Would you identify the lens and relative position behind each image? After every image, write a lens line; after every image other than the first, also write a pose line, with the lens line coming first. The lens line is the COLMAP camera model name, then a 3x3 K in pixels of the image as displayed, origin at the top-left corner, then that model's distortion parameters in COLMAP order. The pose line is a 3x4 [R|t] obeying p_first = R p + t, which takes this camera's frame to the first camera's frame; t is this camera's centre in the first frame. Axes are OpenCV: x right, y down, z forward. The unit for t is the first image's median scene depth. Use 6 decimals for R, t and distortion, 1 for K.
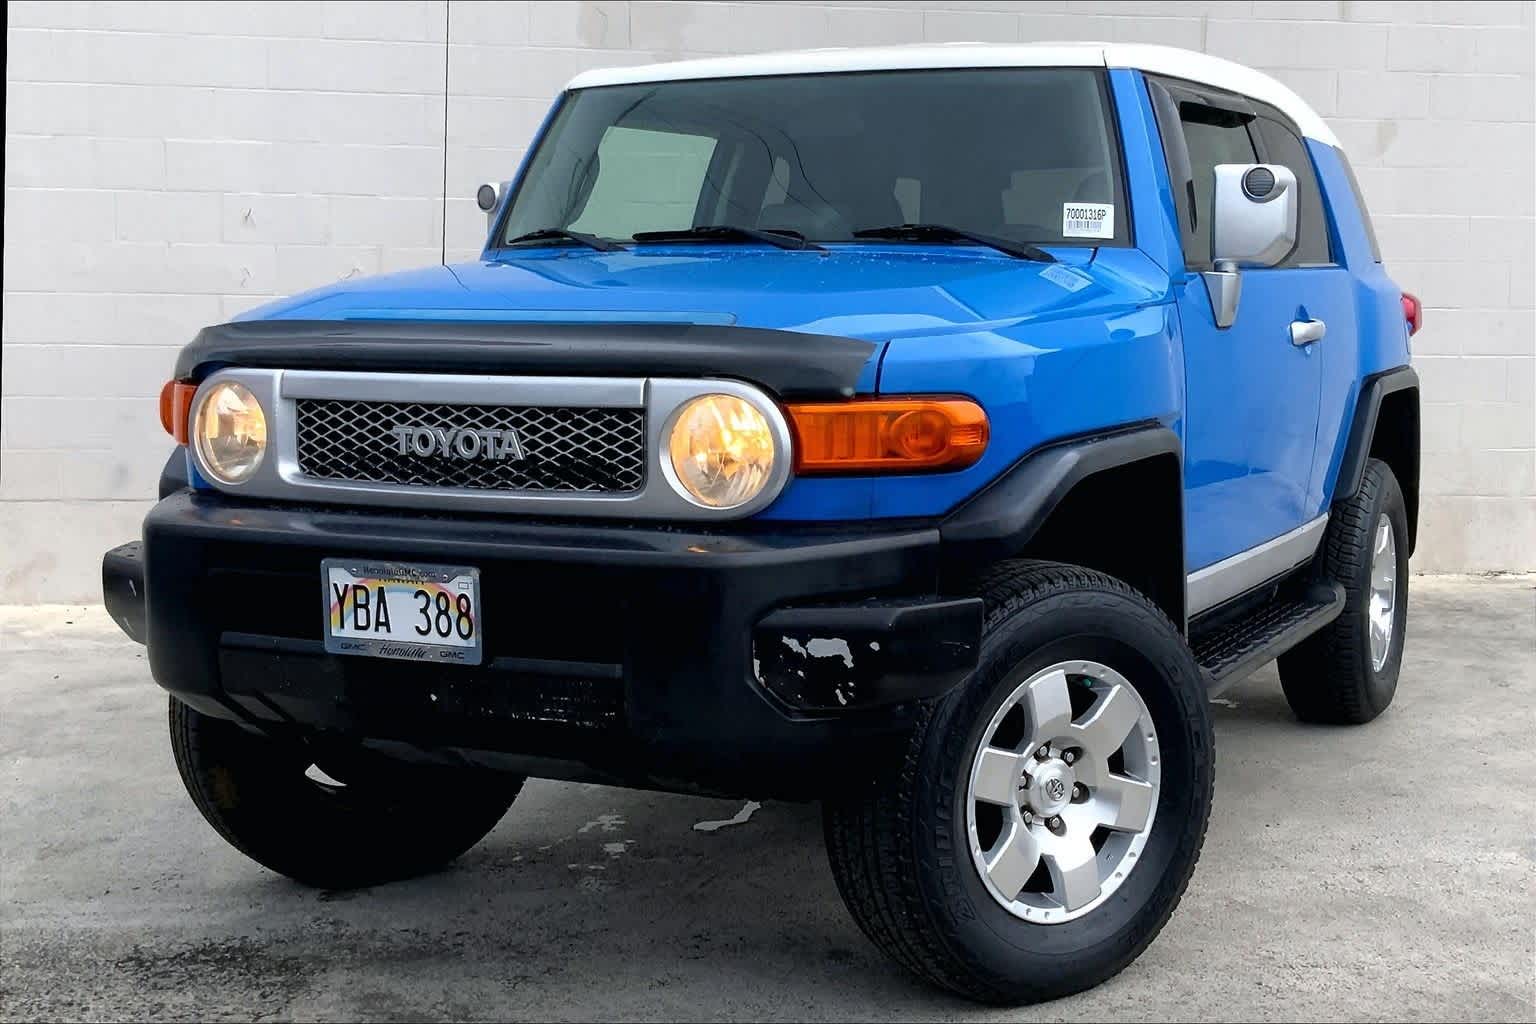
lens RADIAL K [[1987.6, 0, 768.0], [0, 1987.6, 512.0], [0, 0, 1]] dist [0.003962, 0.003940]
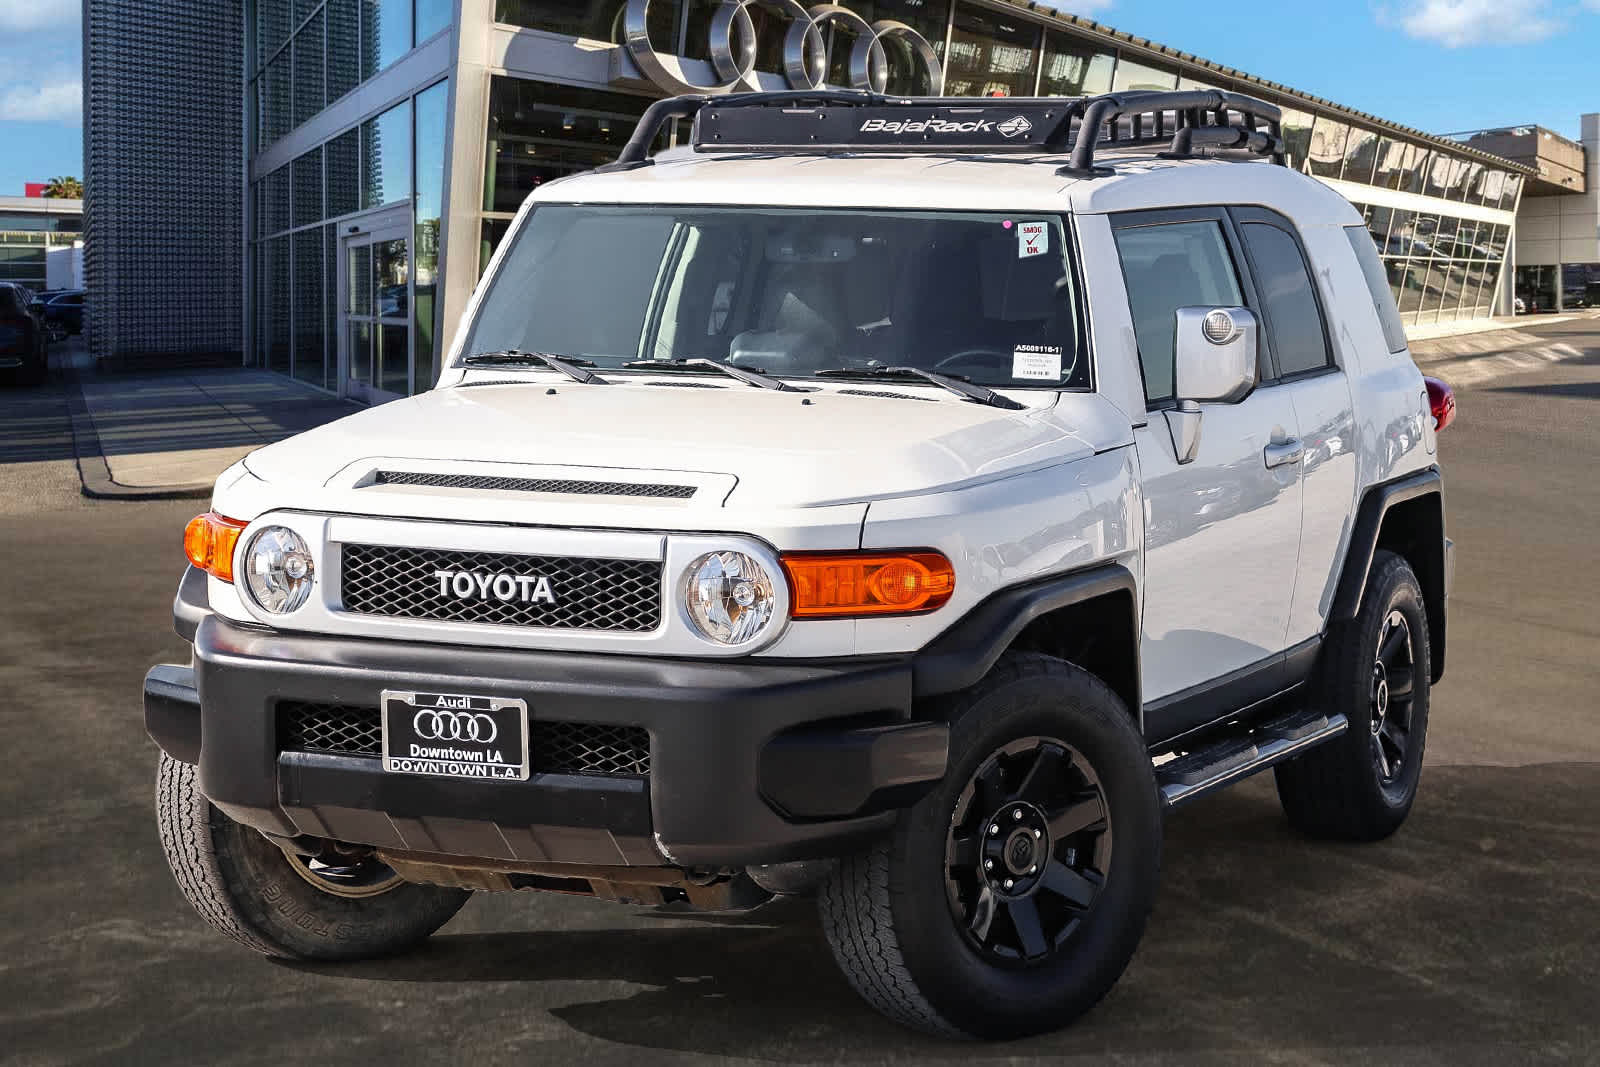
lens RADIAL K [[2956.6, 0, 800.0], [0, 2956.6, 533.5], [0, 0, 1]] dist [-0.006743, 0.014333]
pose [[0.998635, 0.009850, 0.051292, -0.067169], [-0.008771, 0.999736, -0.021222, -0.030372], [-0.051487, 0.020744, 0.998458, -0.716732]]
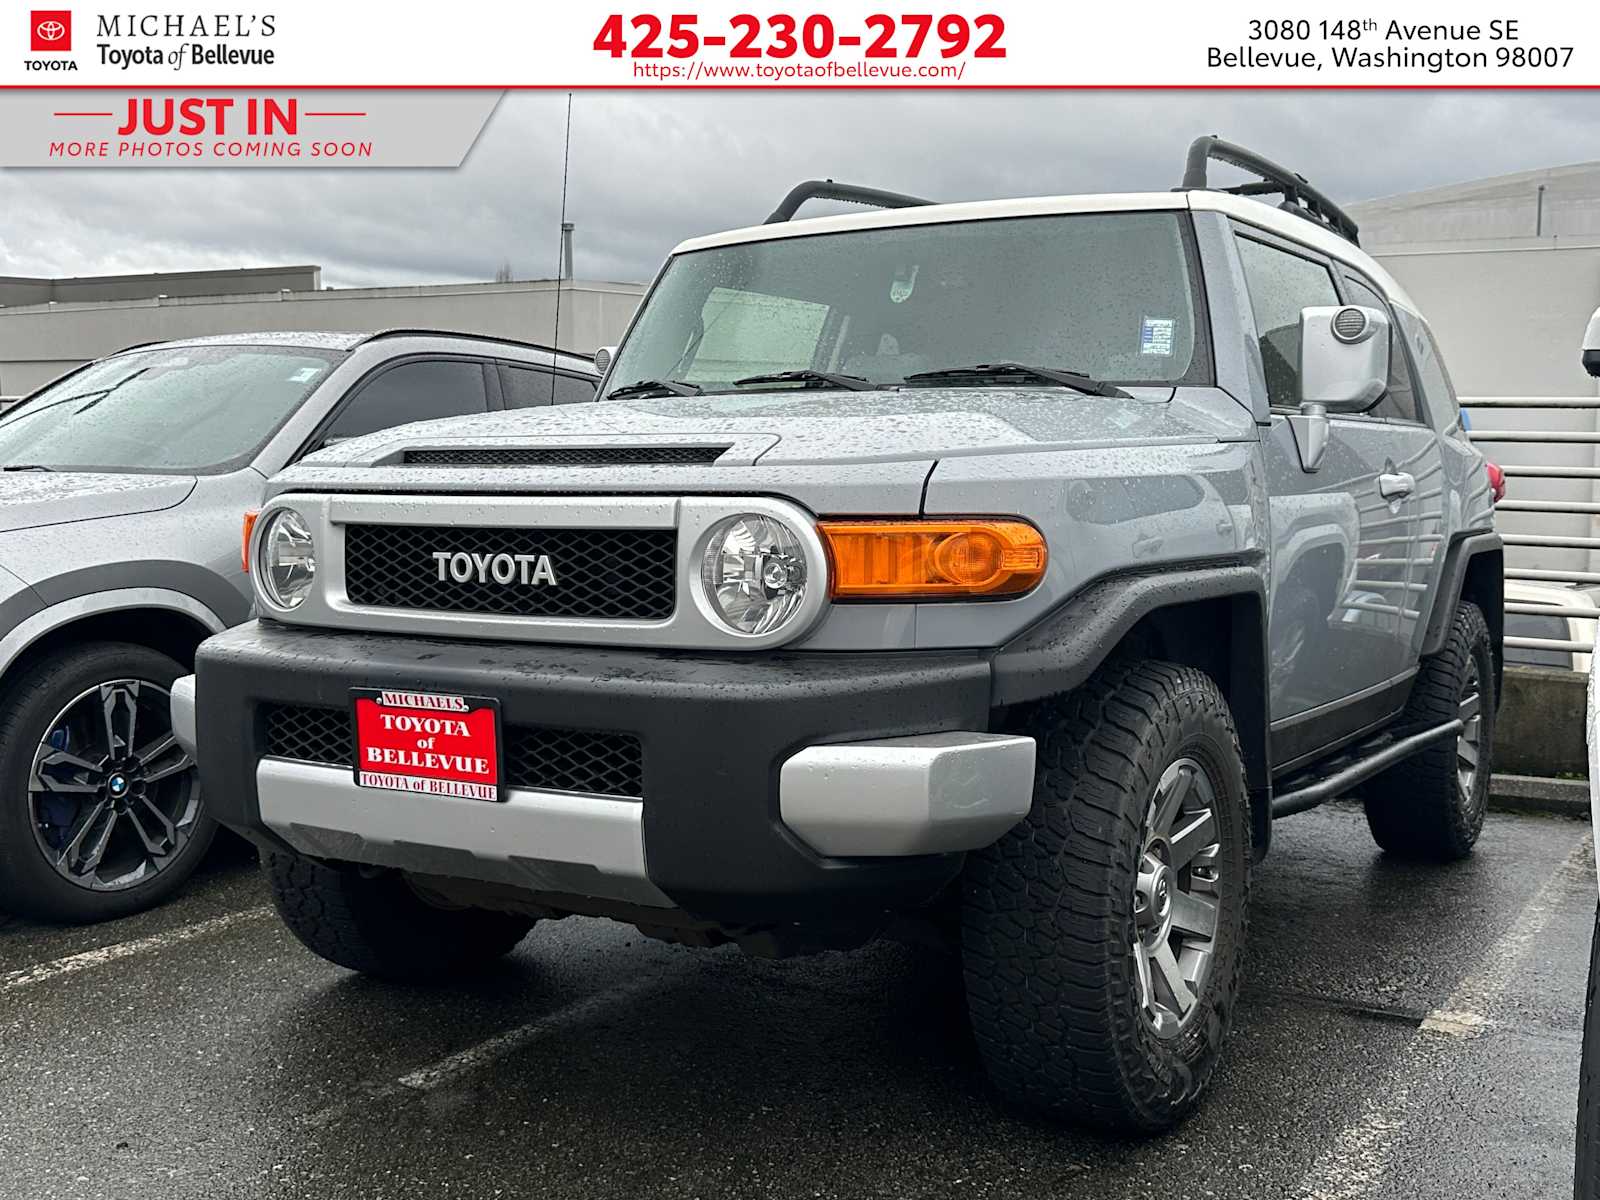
lens RADIAL K [[1613.2, 0, 800.0], [0, 1613.2, 600.0], [0, 0, 1]] dist [0.026947, 0.007408]
pose [[0.996218, 0.007615, -0.086559, 0.060170], [-0.011199, 0.999097, -0.040986, 0.011400], [0.086169, 0.041800, 0.995403, 0.231459]]
